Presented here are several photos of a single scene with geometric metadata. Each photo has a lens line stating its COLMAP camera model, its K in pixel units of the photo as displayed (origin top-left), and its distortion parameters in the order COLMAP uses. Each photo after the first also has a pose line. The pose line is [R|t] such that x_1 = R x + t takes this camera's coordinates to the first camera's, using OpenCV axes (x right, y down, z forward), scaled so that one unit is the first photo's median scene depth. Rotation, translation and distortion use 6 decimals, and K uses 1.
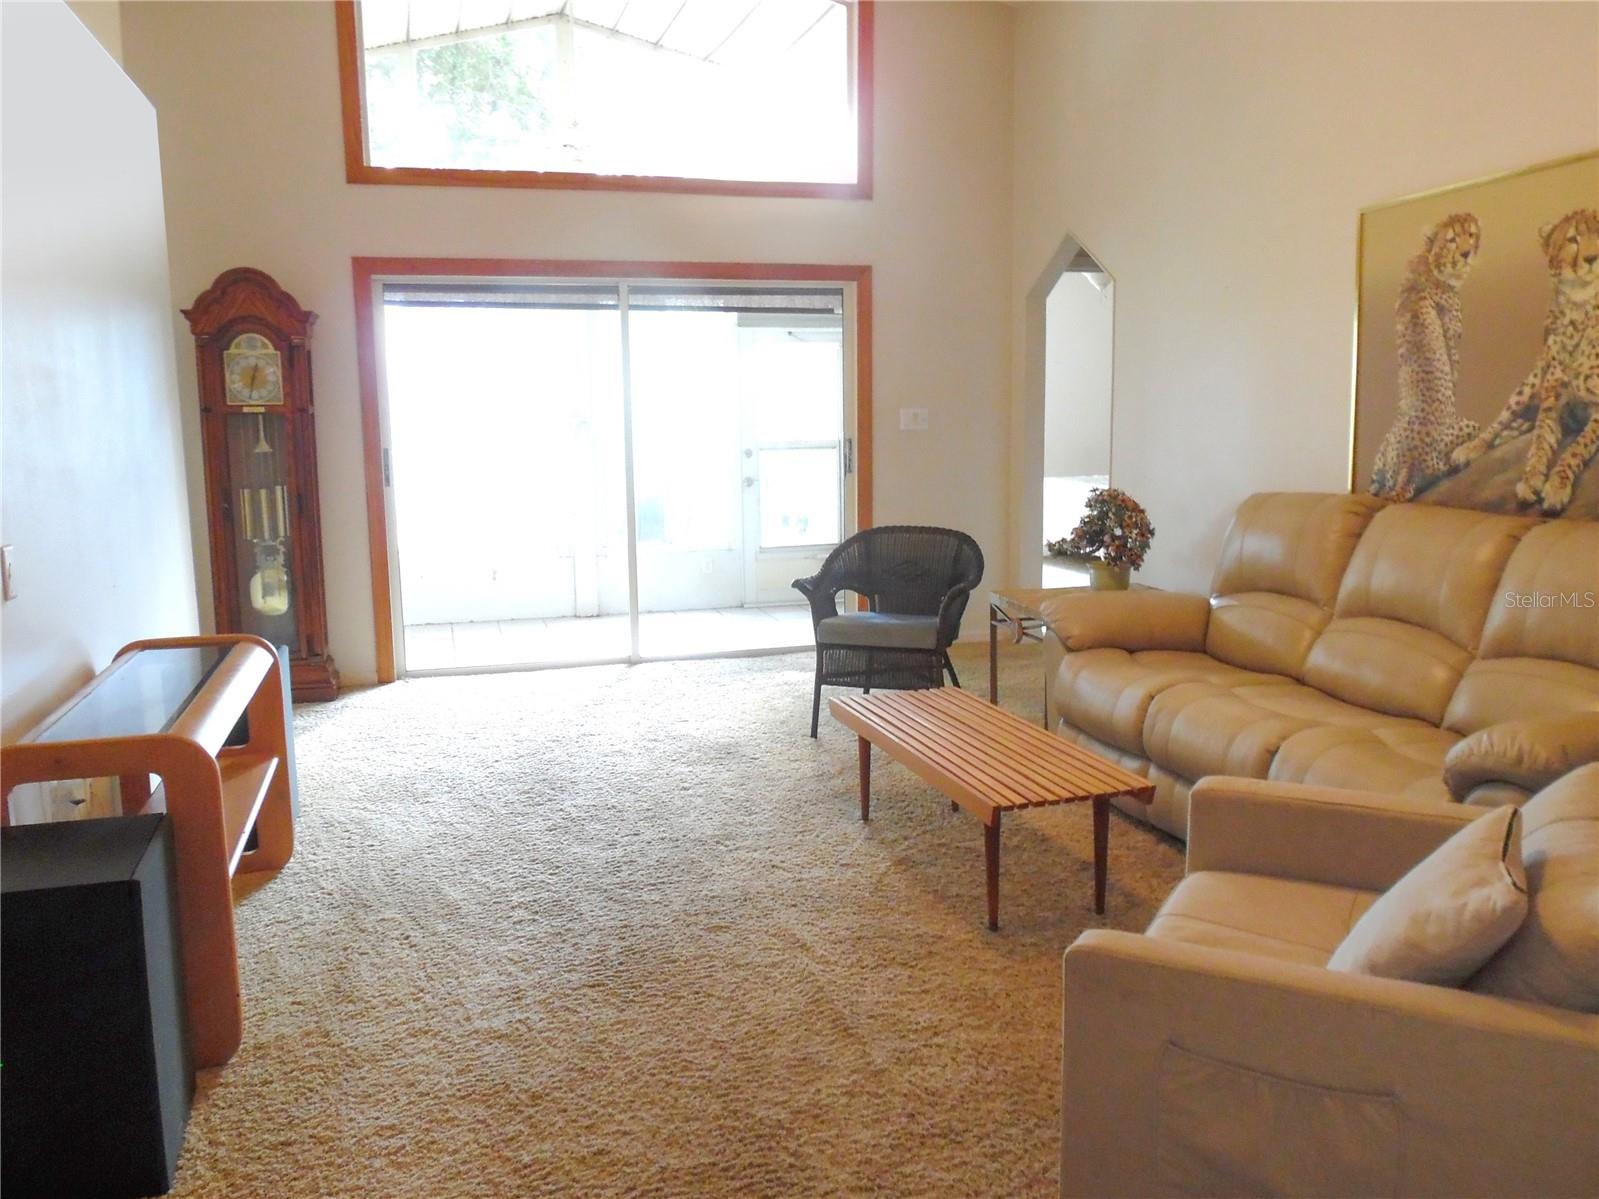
lens RADIAL K [[1241.5, 0, 799.5], [0, 1241.5, 599.5], [0, 0, 1]] dist [-0.007285, -0.004190]
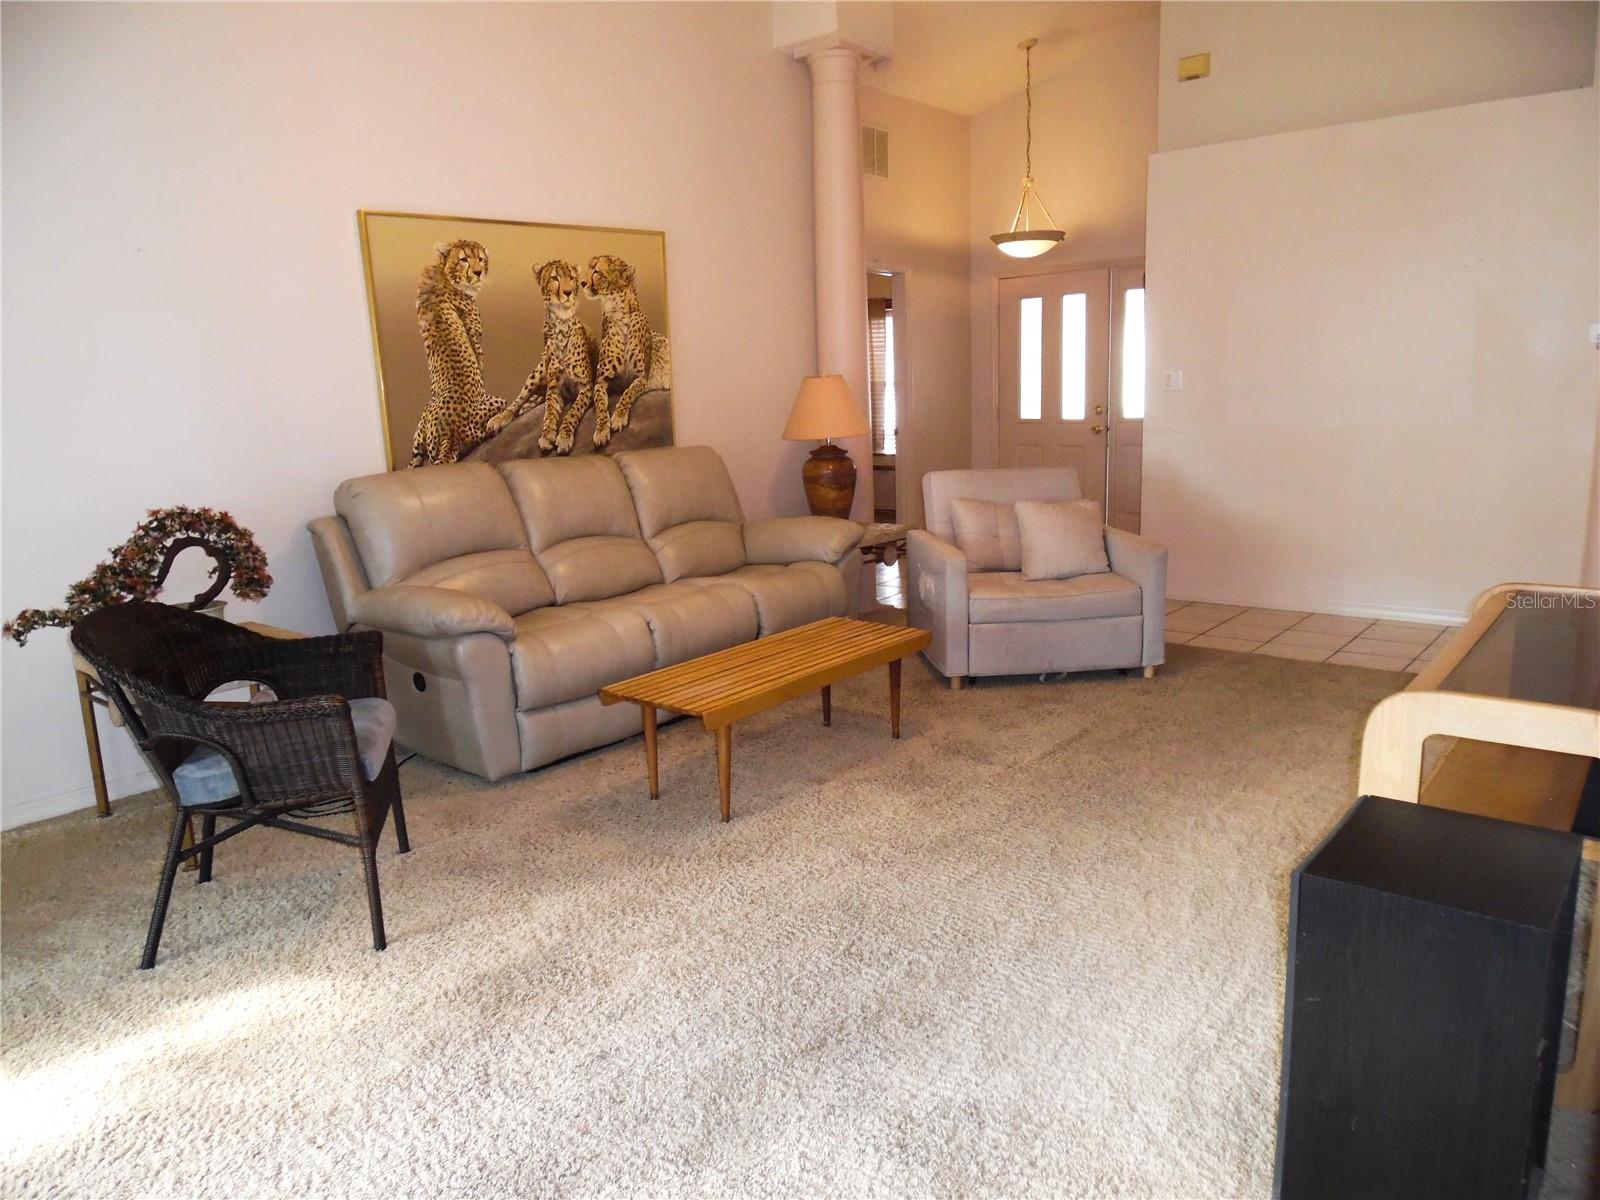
lens RADIAL K [[1115.8, 0, 800.0], [0, 1115.8, 600.0], [0, 0, 1]] dist [-0.022755, -0.000131]
pose [[-0.555195, -0.129594, 0.821562, -0.658315], [0.167437, 0.950148, 0.263028, -0.193905], [-0.814692, 0.283592, -0.505819, 1.371461]]
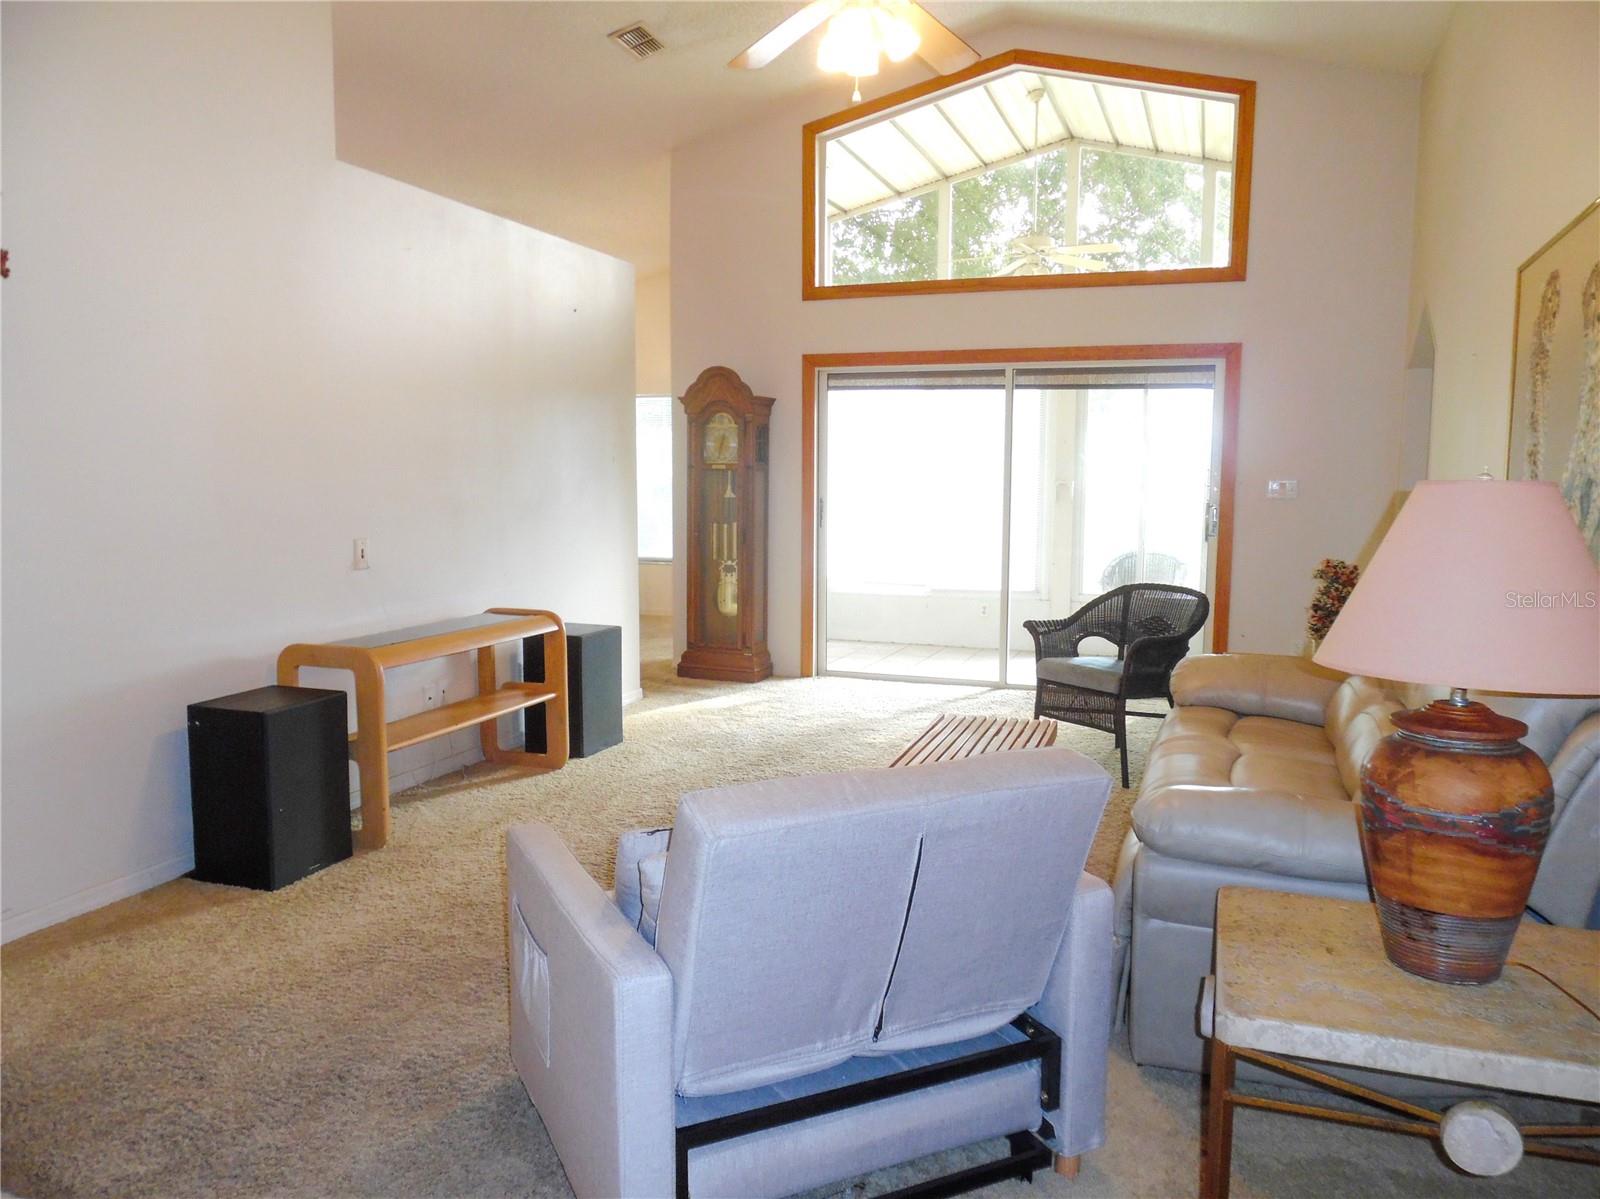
lens RADIAL K [[1115.8, 0, 800.0], [0, 1115.8, 599.5], [0, 0, 1]] dist [-0.022755, -0.000131]
pose [[0.822220, 0.083247, -0.563049, 0.539947], [-0.106123, 0.994321, -0.007960, -0.006437], [0.559189, 0.066298, 0.826385, 0.035270]]
